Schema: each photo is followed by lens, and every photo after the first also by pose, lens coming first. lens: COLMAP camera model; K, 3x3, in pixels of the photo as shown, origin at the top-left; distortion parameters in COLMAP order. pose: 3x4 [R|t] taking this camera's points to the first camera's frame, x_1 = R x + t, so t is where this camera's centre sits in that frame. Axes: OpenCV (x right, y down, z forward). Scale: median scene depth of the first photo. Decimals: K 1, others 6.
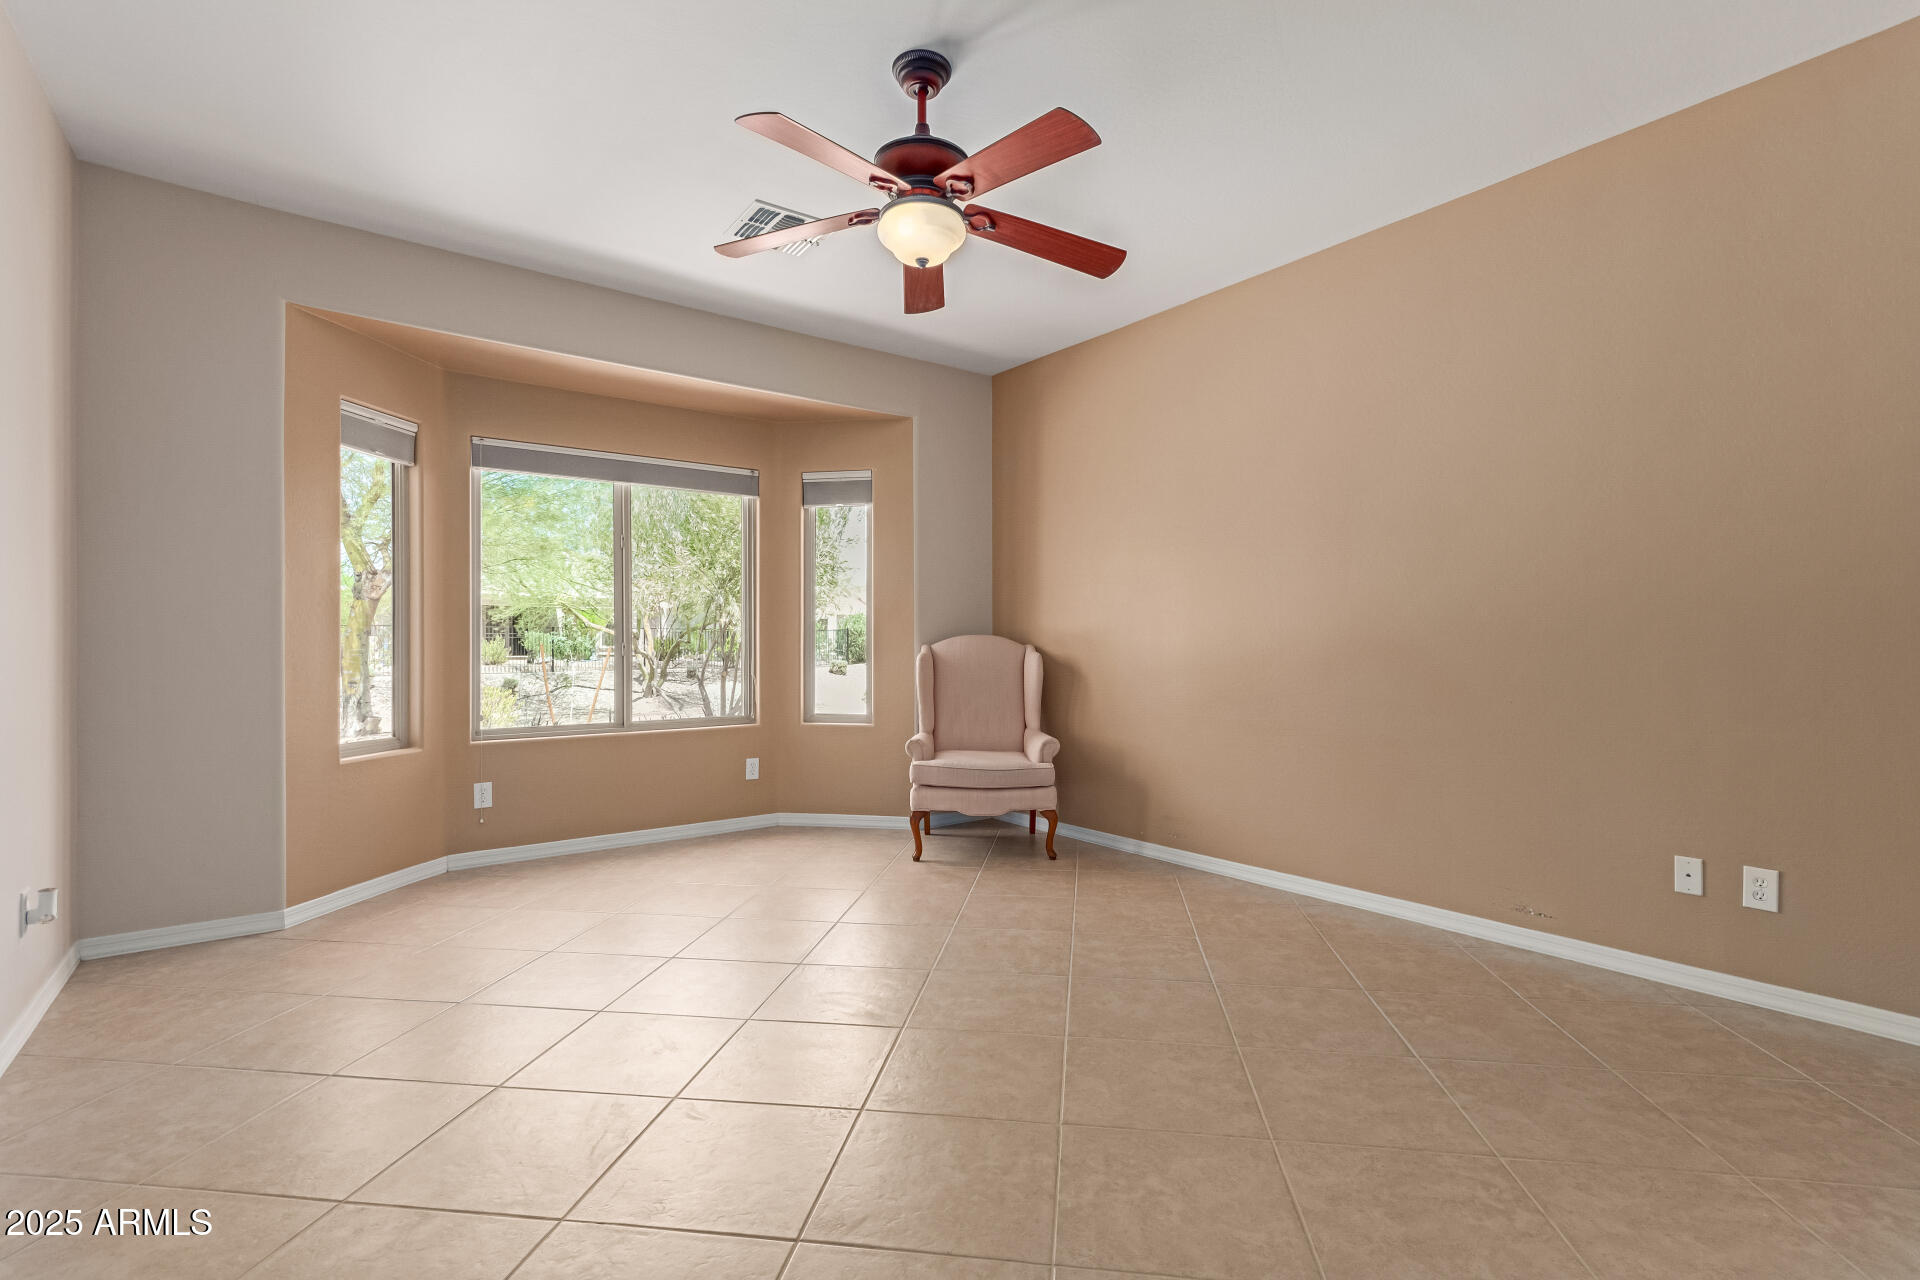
lens RADIAL K [[885.4, 0, 969.7], [0, 885.4, 641.4], [0, 0, 1]] dist [0.004632, 0.000636]
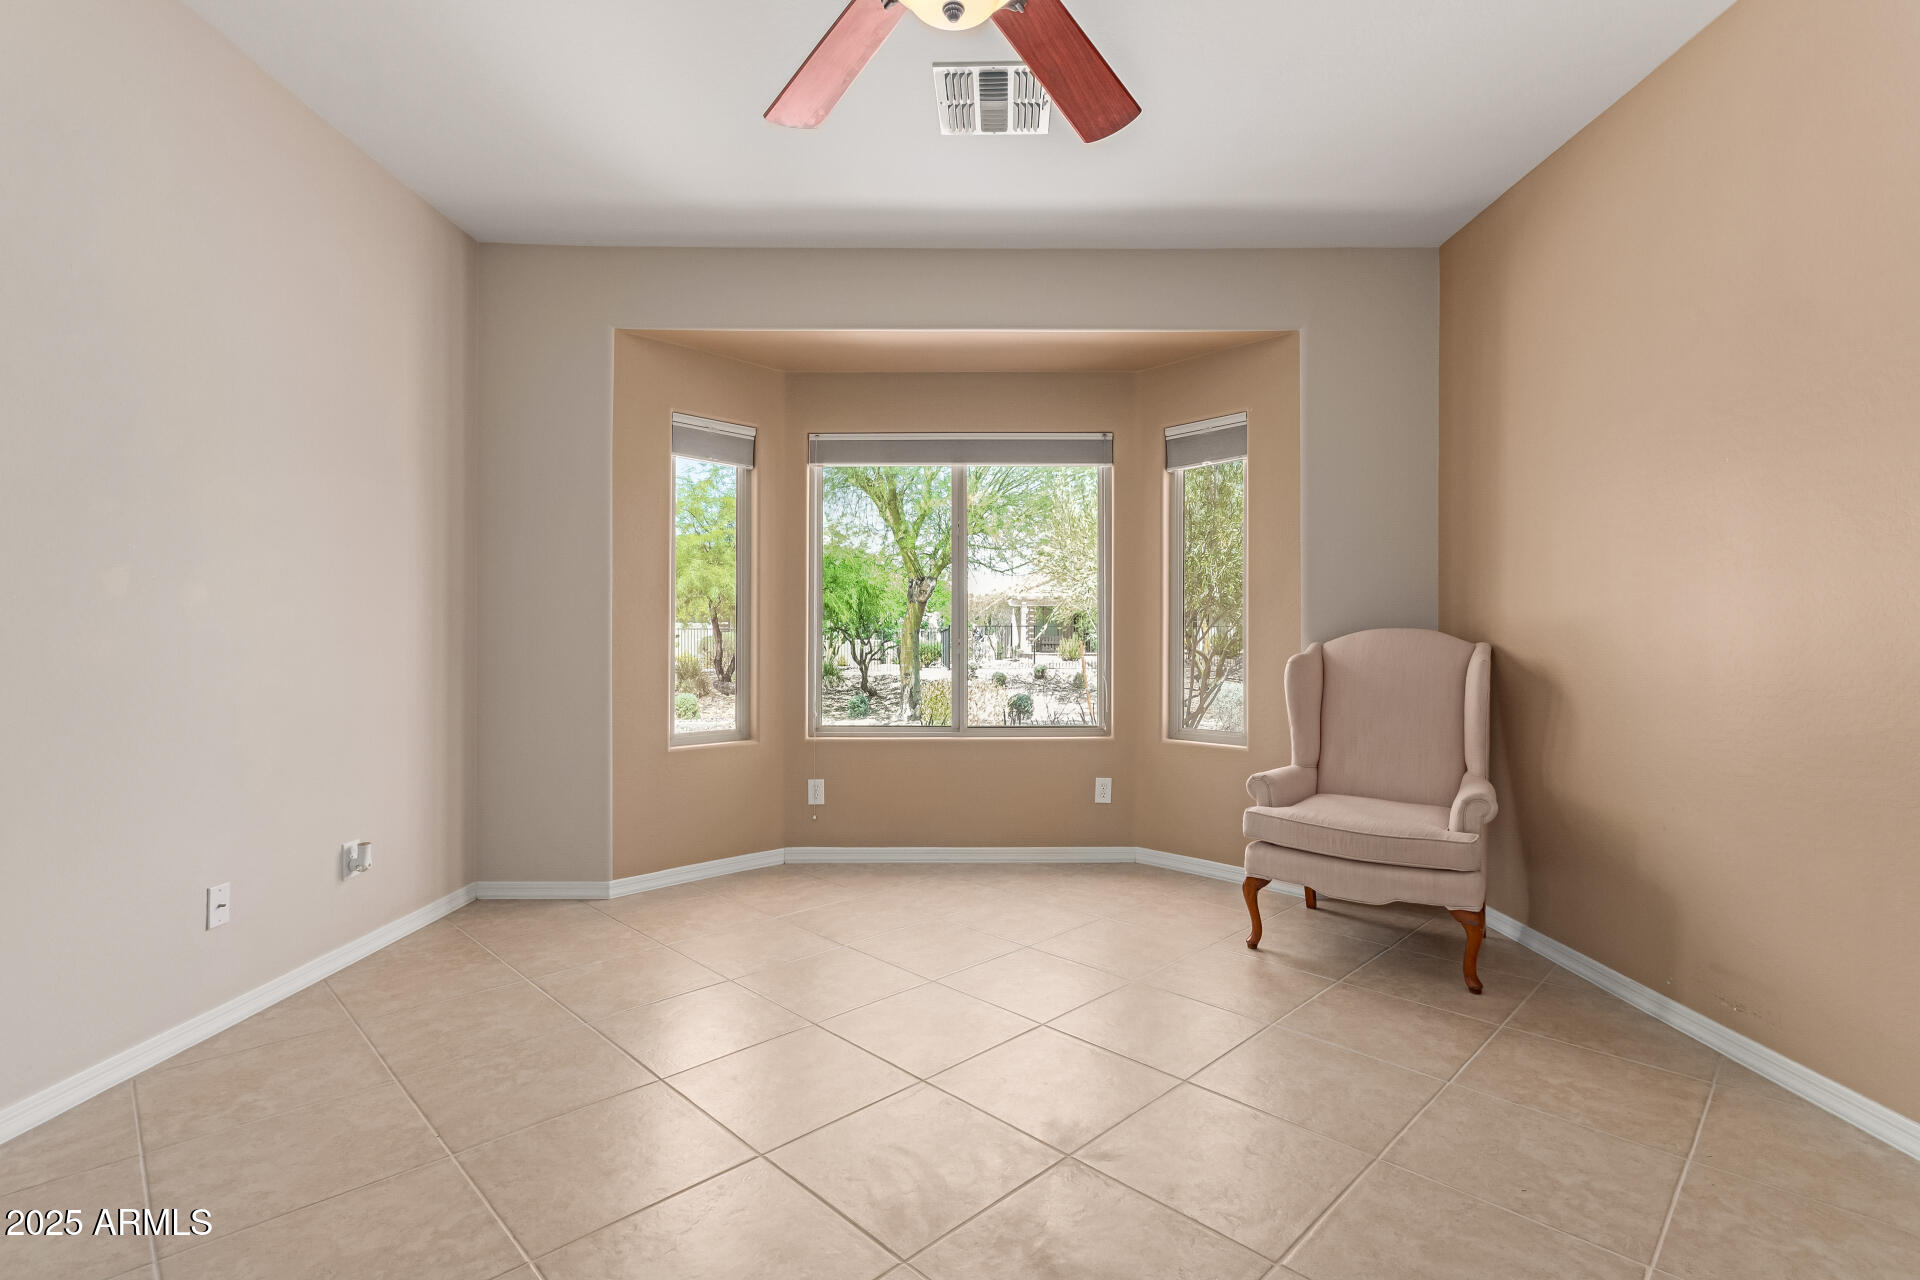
lens RADIAL K [[885.4, 0, 969.7], [0, 885.4, 641.4], [0, 0, 1]] dist [0.004632, 0.000636]
pose [[0.796213, 0.001411, -0.605014, 0.185389], [-0.000370, 0.999998, 0.001846, 0.002098], [0.605016, -0.001246, 0.796212, 0.298779]]
